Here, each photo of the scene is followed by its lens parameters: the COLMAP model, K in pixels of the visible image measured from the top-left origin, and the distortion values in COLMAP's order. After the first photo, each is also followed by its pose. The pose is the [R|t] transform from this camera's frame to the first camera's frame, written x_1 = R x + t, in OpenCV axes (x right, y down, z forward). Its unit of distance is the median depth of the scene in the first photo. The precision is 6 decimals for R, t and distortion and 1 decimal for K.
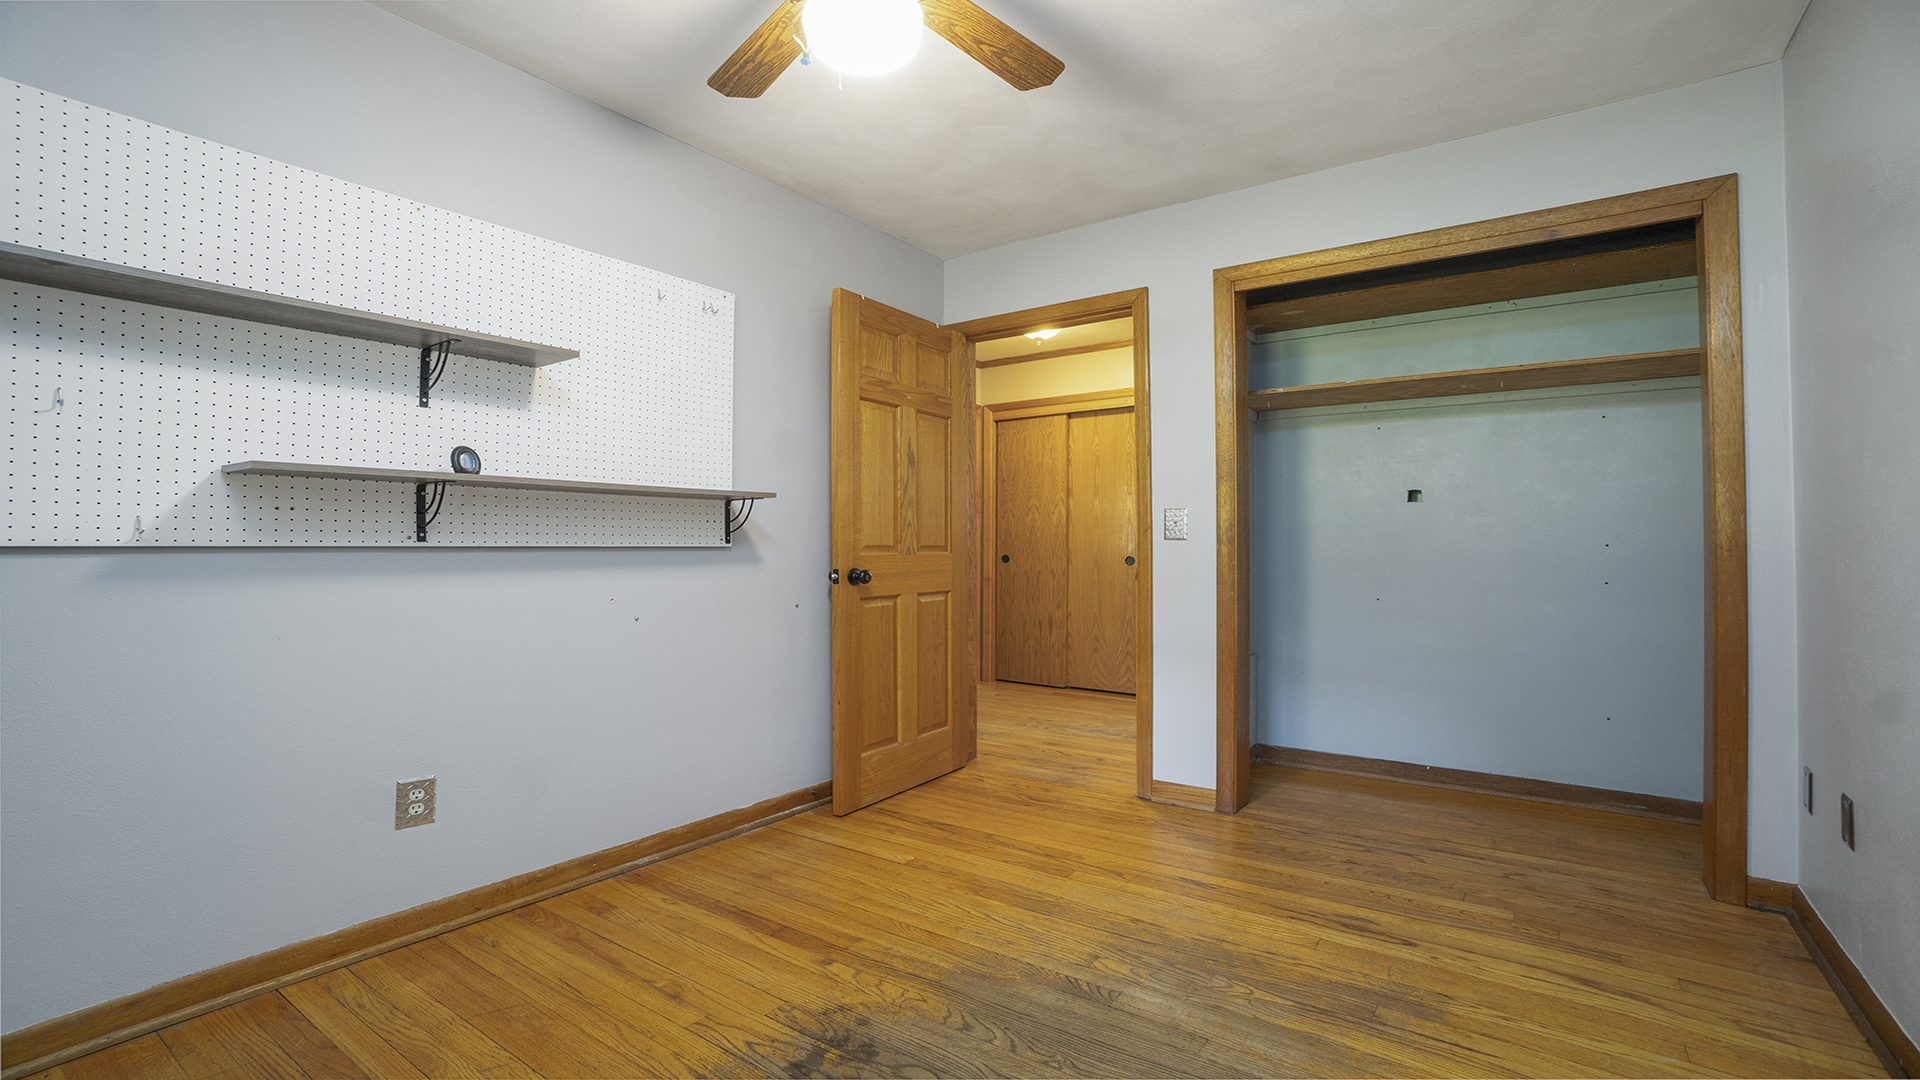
lens RADIAL K [[849.9, 0, 960.5], [0, 849.9, 544.2], [0, 0, 1]] dist [-0.032295, 0.000147]
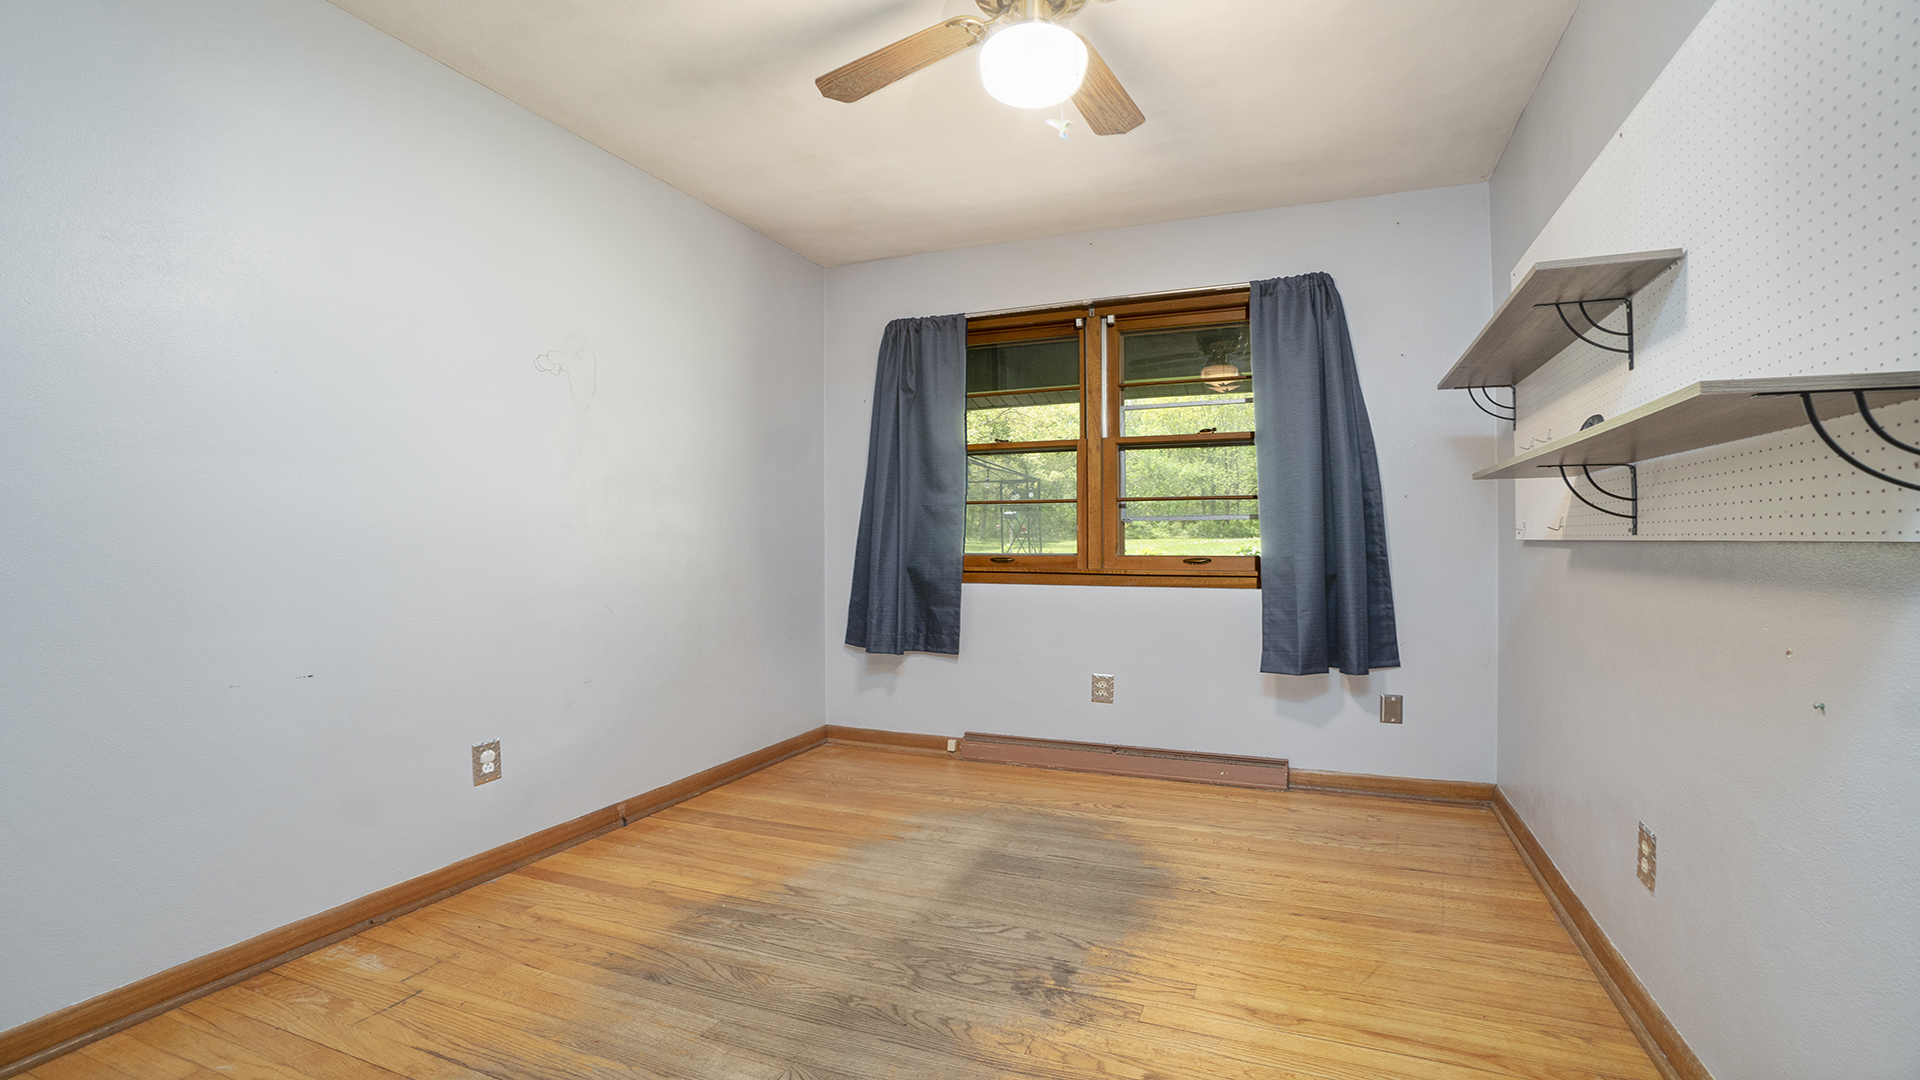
lens RADIAL K [[849.9, 0, 965.6], [0, 849.9, 527.1], [0, 0, 1]] dist [-0.032295, 0.000147]
pose [[-0.969821, -0.006006, -0.243744, 0.232458], [-0.003598, 0.999940, -0.010327, -0.002716], [0.243792, -0.009138, -0.969785, 2.006212]]
